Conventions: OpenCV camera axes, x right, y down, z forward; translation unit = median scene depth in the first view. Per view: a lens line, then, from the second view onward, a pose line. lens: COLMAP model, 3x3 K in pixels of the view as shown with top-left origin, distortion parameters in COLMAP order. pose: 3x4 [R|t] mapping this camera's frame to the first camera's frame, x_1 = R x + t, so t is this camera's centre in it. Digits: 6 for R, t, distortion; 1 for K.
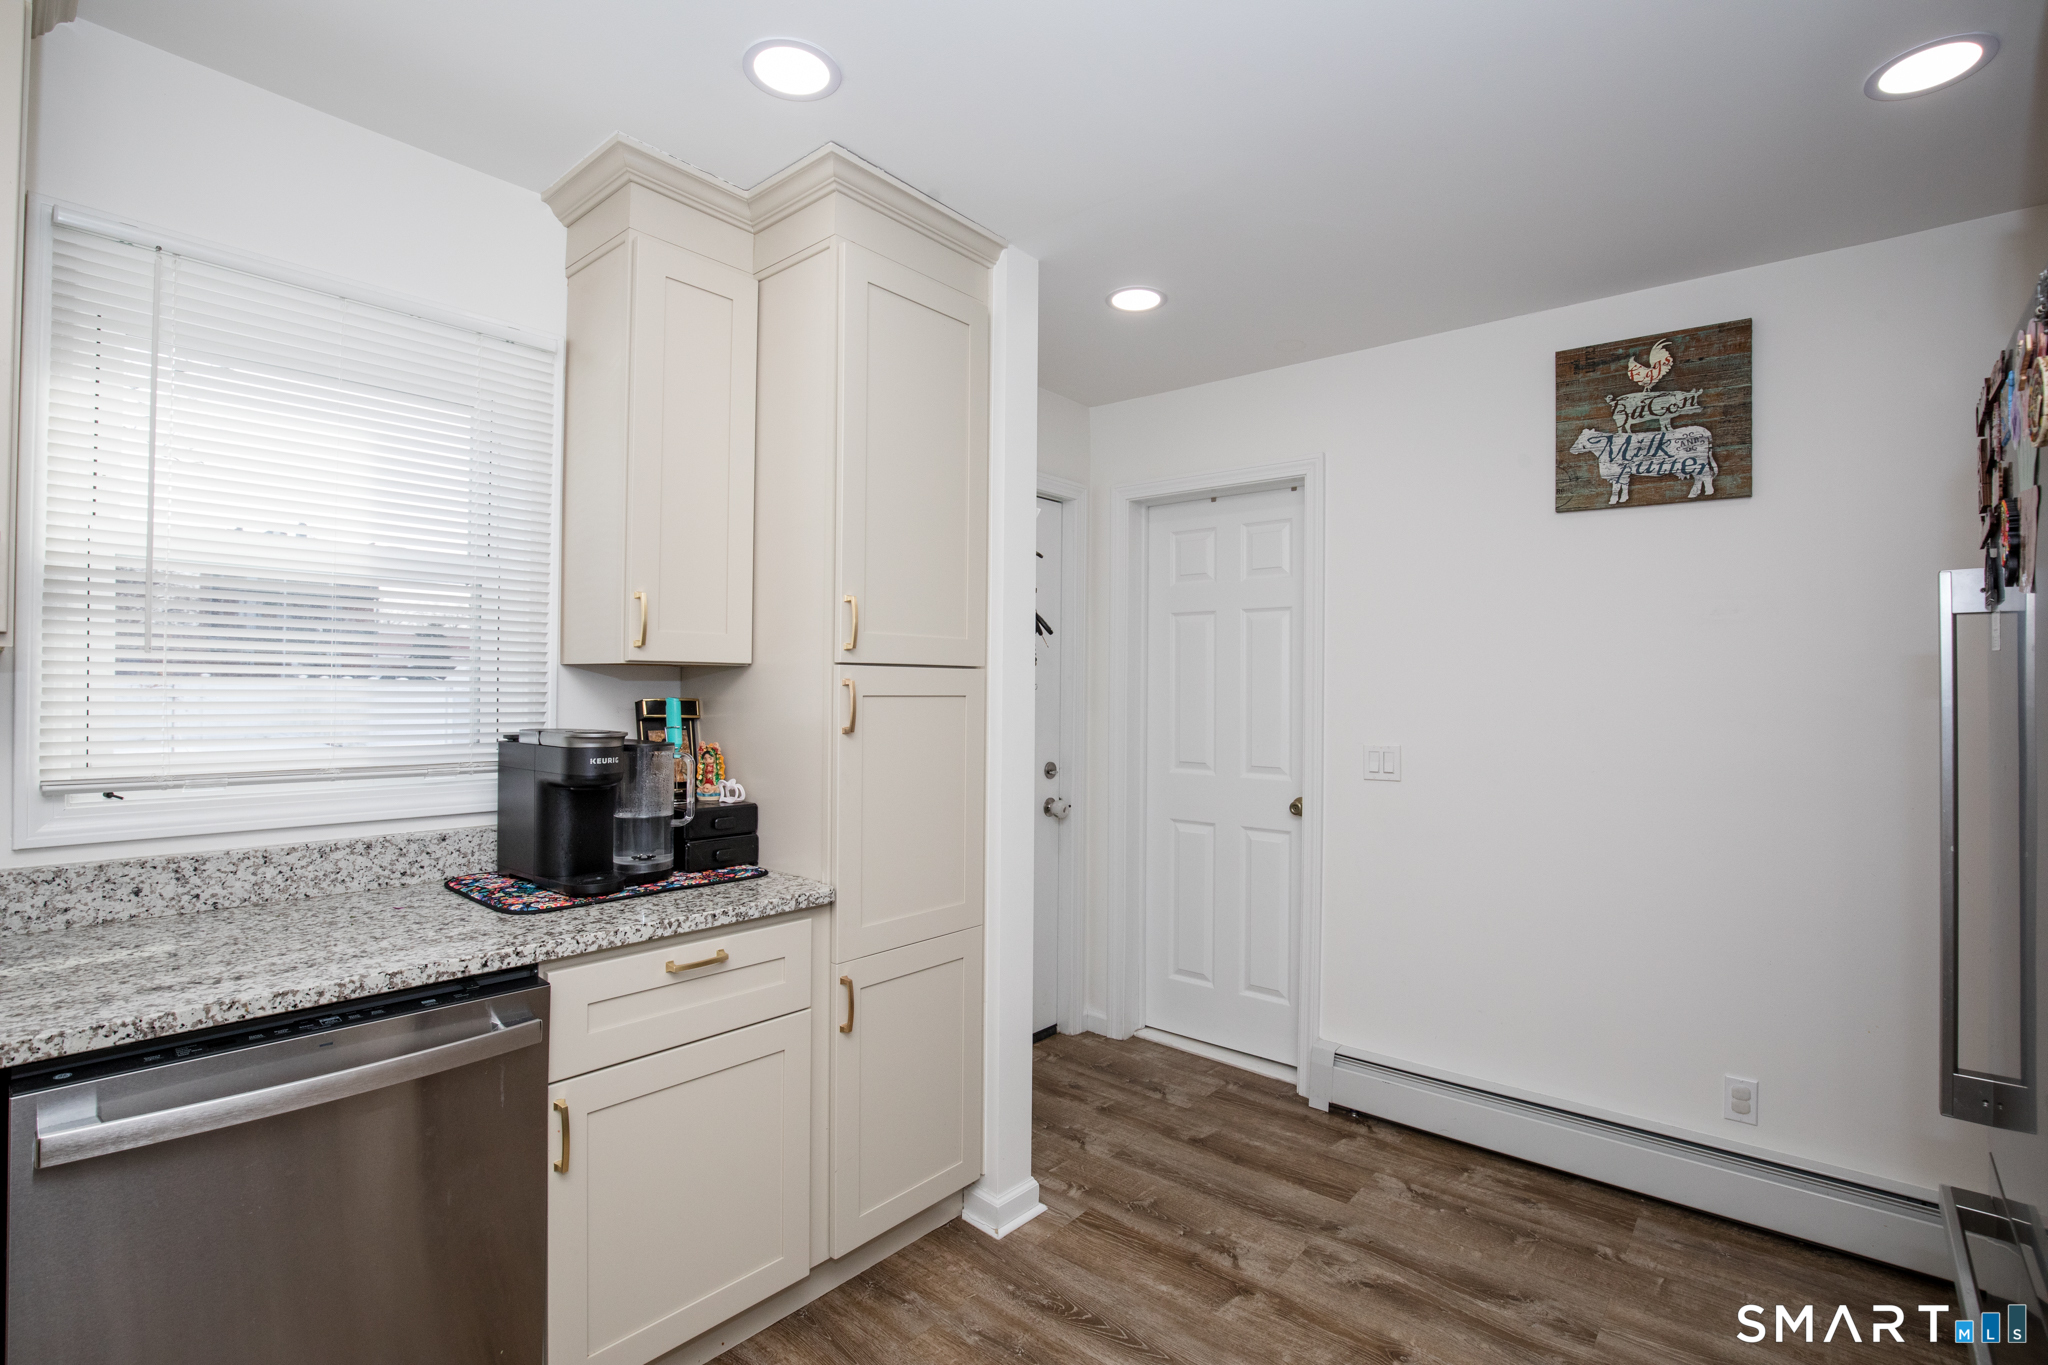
lens RADIAL K [[936.5, 0, 1032.0], [0, 936.5, 677.6], [0, 0, 1]] dist [-0.039129, 0.008479]
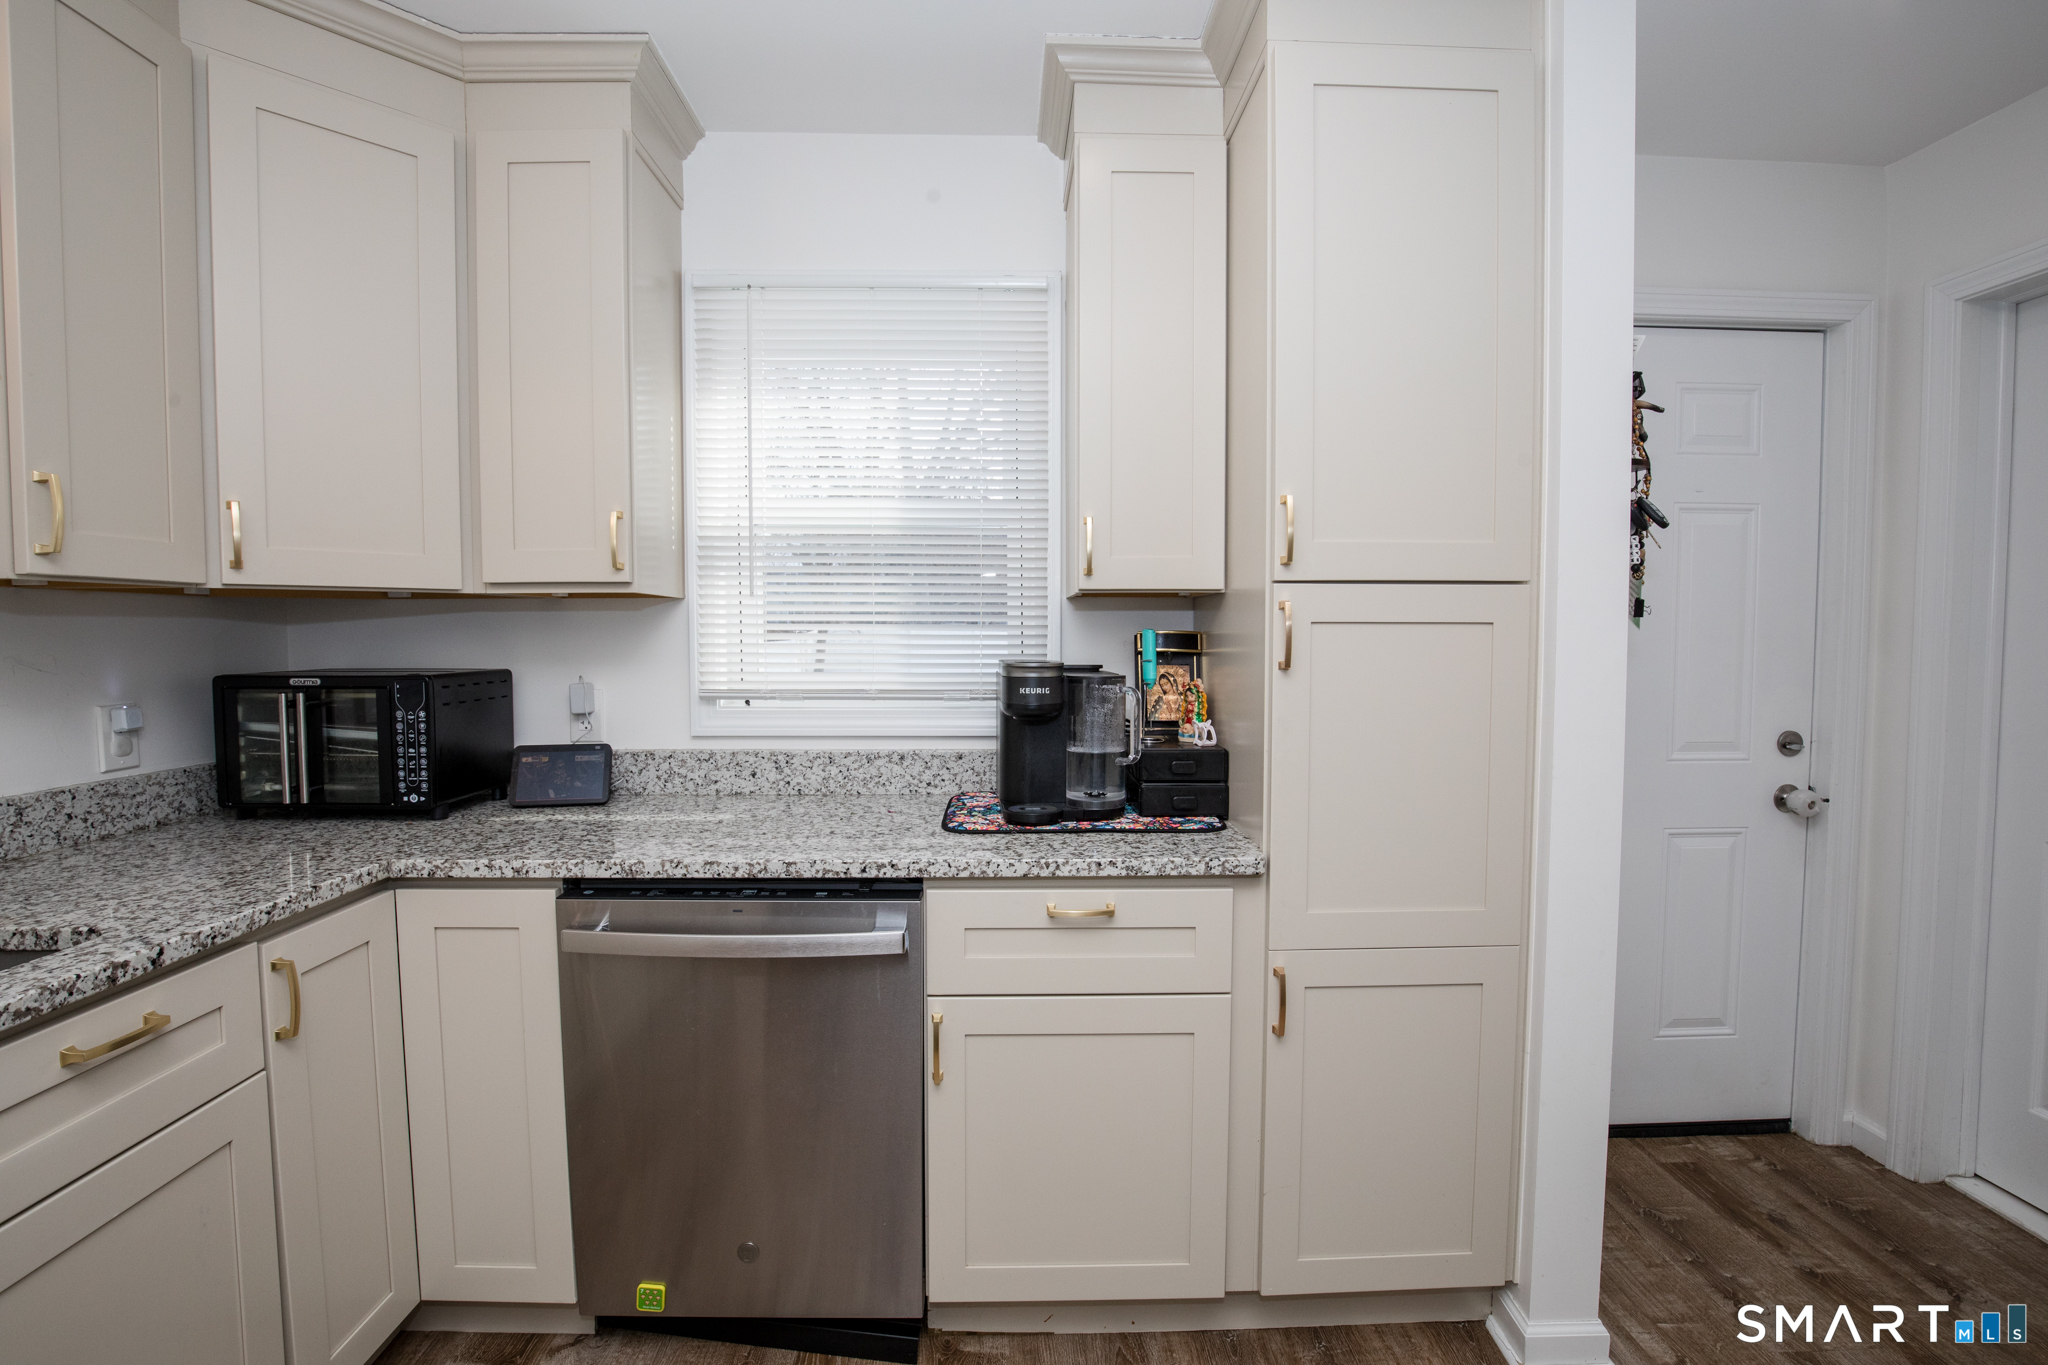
lens RADIAL K [[936.5, 0, 1032.0], [0, 936.5, 677.6], [0, 0, 1]] dist [-0.039129, 0.008479]
pose [[0.672651, 0.025209, -0.739530, 0.208624], [0.013713, 0.998823, 0.046522, 0.022492], [0.739832, -0.041434, 0.671514, 0.254121]]
